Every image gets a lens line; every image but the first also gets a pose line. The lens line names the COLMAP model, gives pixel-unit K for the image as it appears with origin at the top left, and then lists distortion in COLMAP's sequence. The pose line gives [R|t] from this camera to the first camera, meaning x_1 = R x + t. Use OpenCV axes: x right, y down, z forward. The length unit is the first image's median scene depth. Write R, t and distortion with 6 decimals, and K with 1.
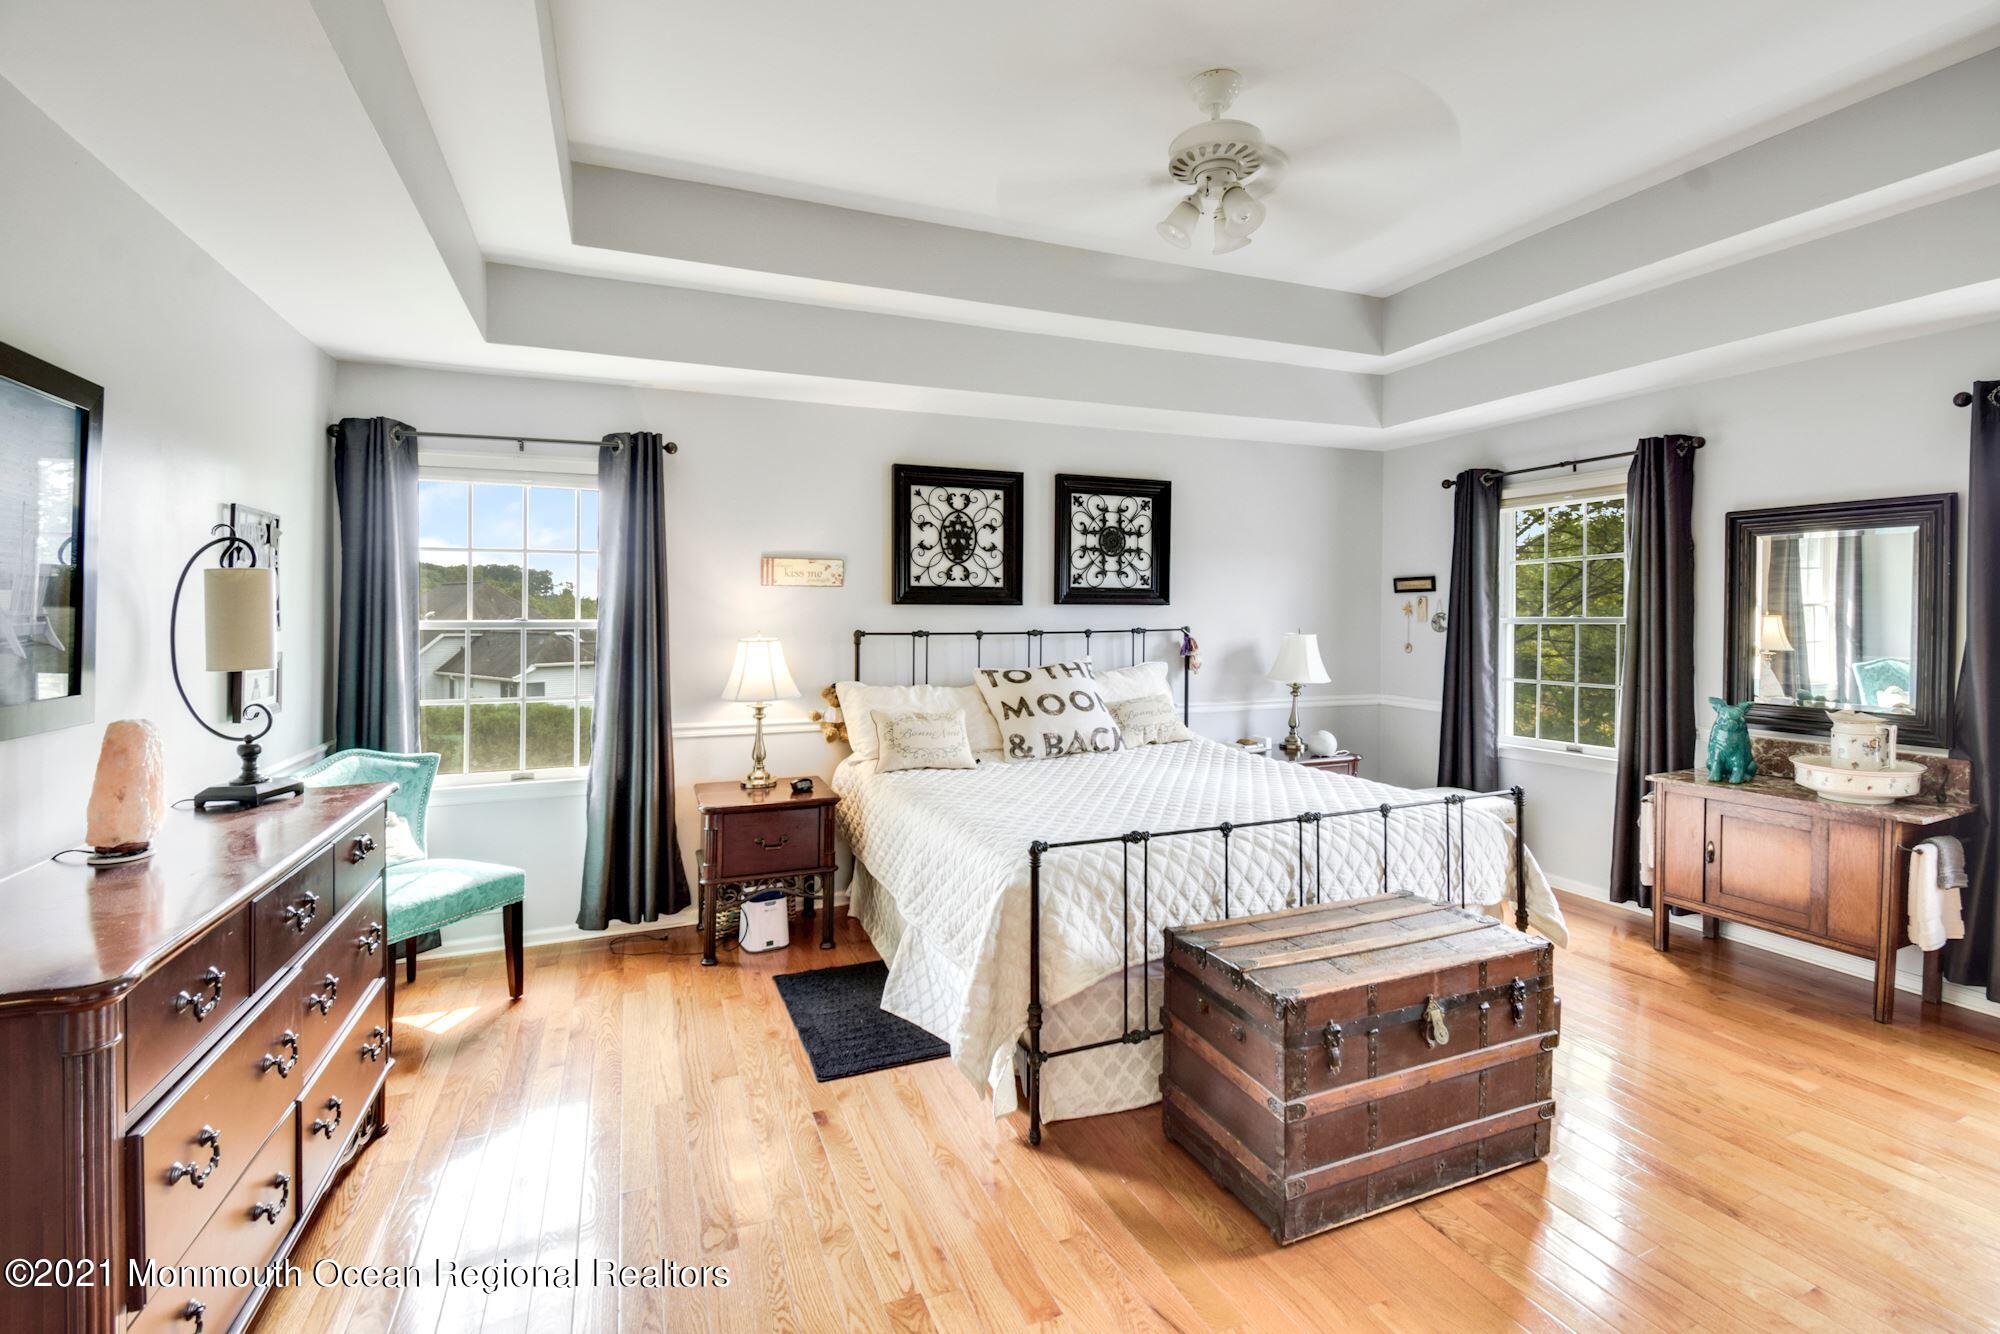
lens RADIAL K [[899.2, 0, 1002.2], [0, 899.2, 655.6], [0, 0, 1]] dist [0.014634, -0.022619]
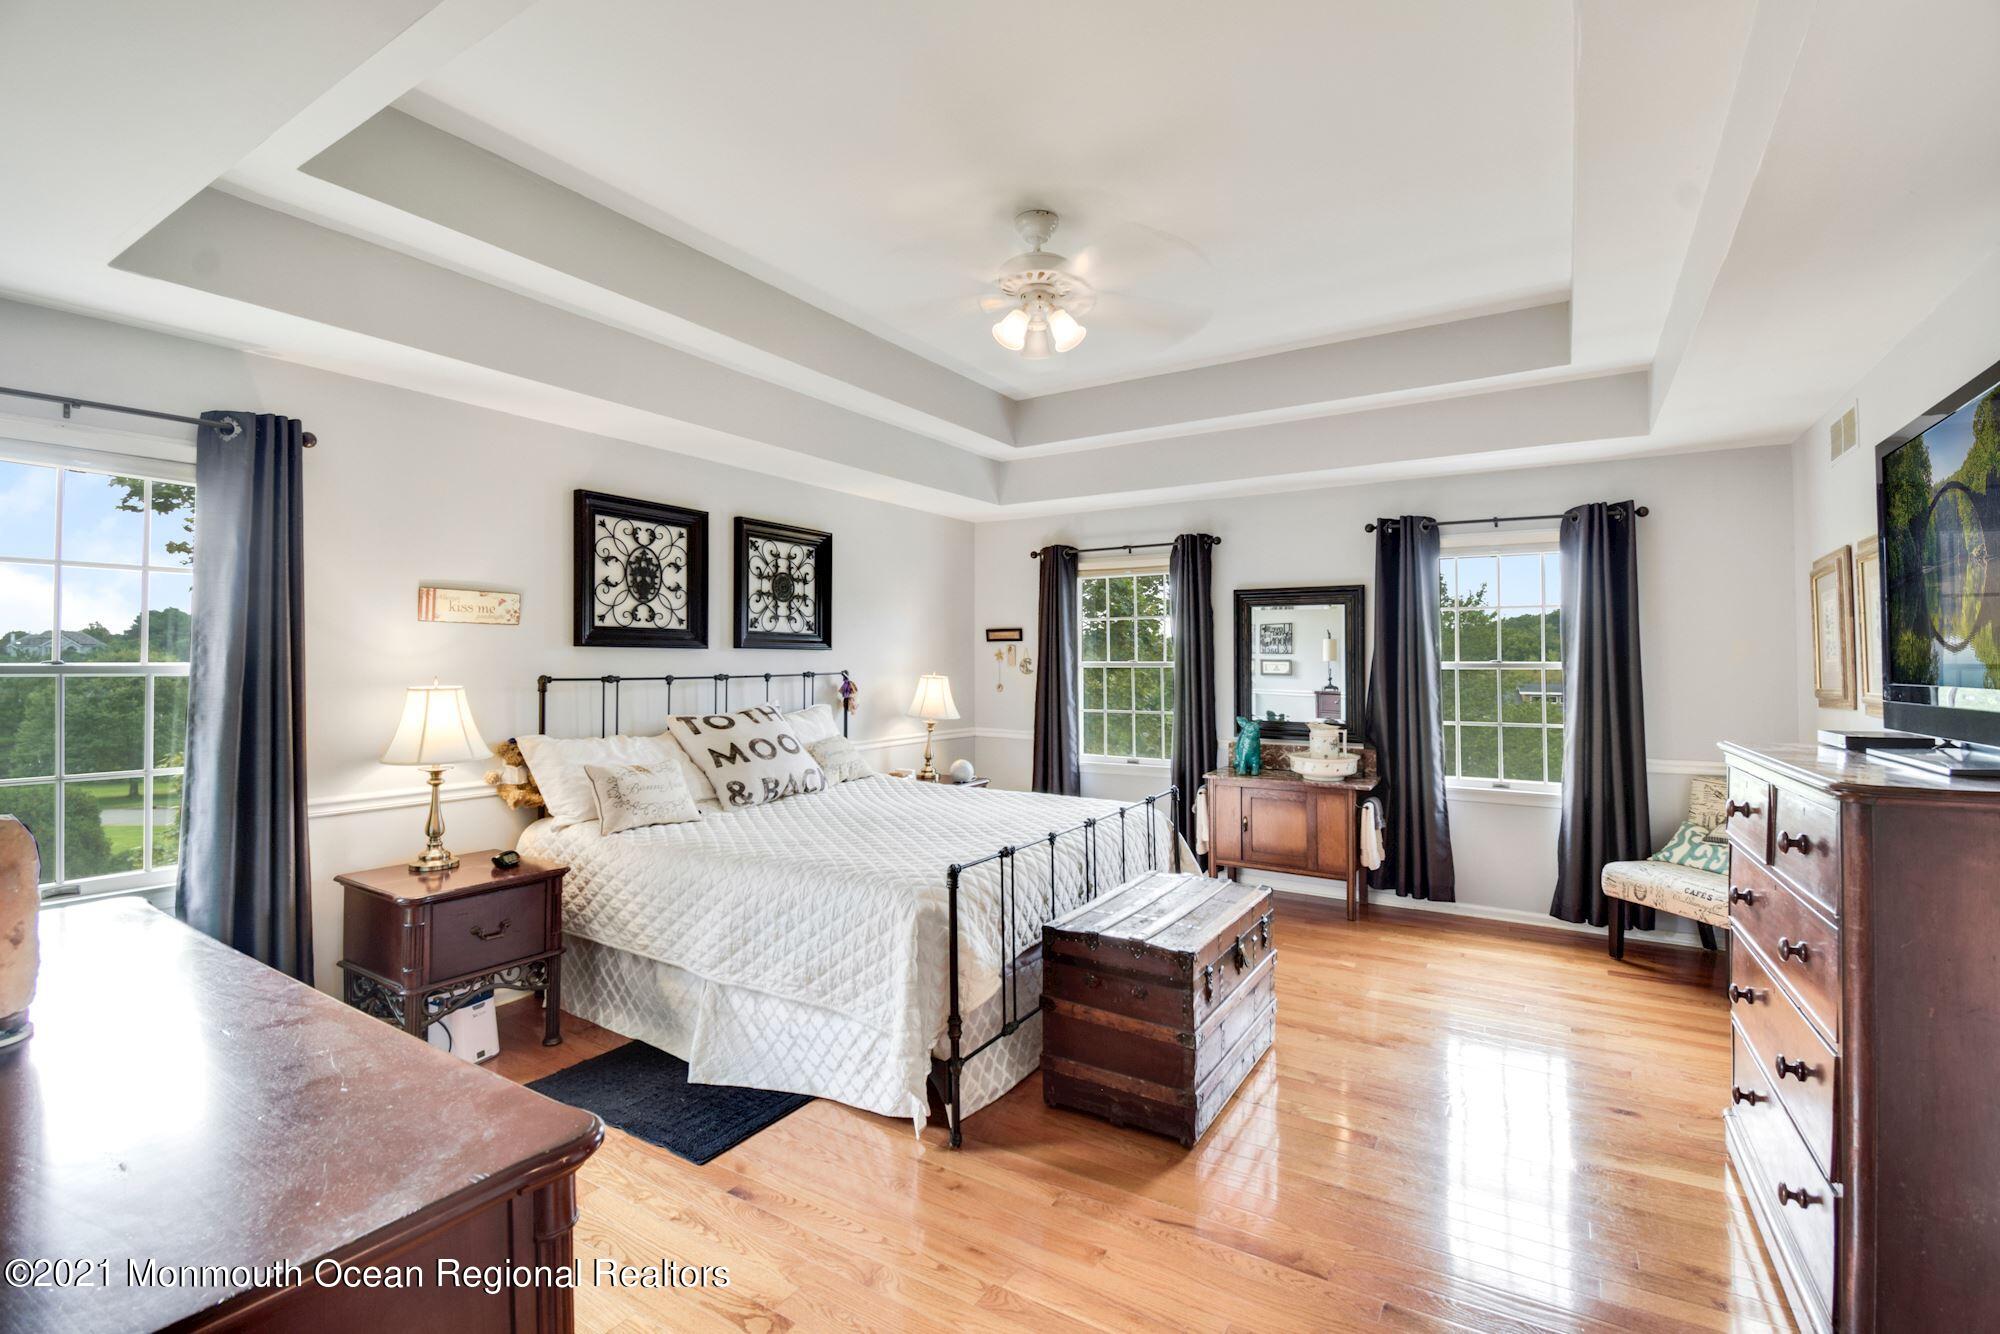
lens RADIAL K [[891.7, 0, 995.3], [0, 891.7, 677.7], [0, 0, 1]] dist [0.011194, -0.021918]
pose [[0.814022, -0.008067, 0.580778, -0.293999], [0.022717, 0.999581, -0.017956, -0.000767], [-0.580389, 0.027810, 0.813864, 0.043542]]
